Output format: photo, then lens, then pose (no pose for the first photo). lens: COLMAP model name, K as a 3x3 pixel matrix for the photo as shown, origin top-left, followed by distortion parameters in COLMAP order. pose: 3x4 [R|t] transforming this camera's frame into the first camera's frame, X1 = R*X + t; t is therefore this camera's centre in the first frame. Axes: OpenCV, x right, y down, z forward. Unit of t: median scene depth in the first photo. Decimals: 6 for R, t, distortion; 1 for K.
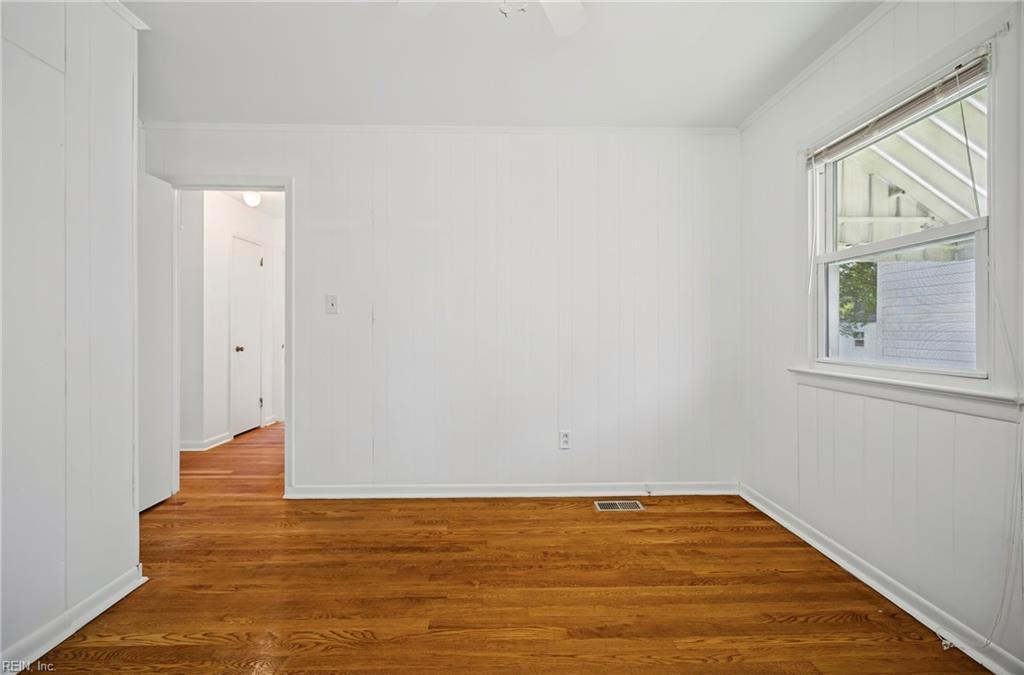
lens RADIAL K [[405.5, 0, 511.4], [0, 405.5, 323.4], [0, 0, 1]] dist [0.001388, -0.001306]
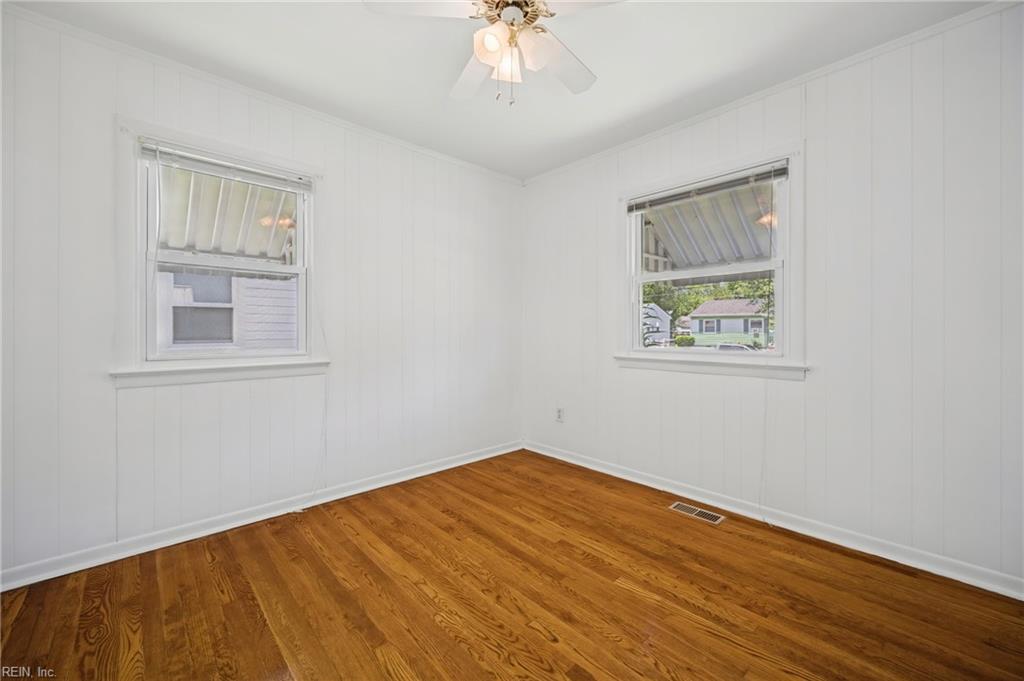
lens RADIAL K [[405.5, 0, 514.2], [0, 405.5, 330.2], [0, 0, 1]] dist [0.001388, -0.001306]
pose [[-0.670550, 0.002309, 0.741860, -0.695646], [-0.010989, 0.999855, -0.013045, 0.031313], [-0.741783, -0.016899, -0.670427, 1.270873]]
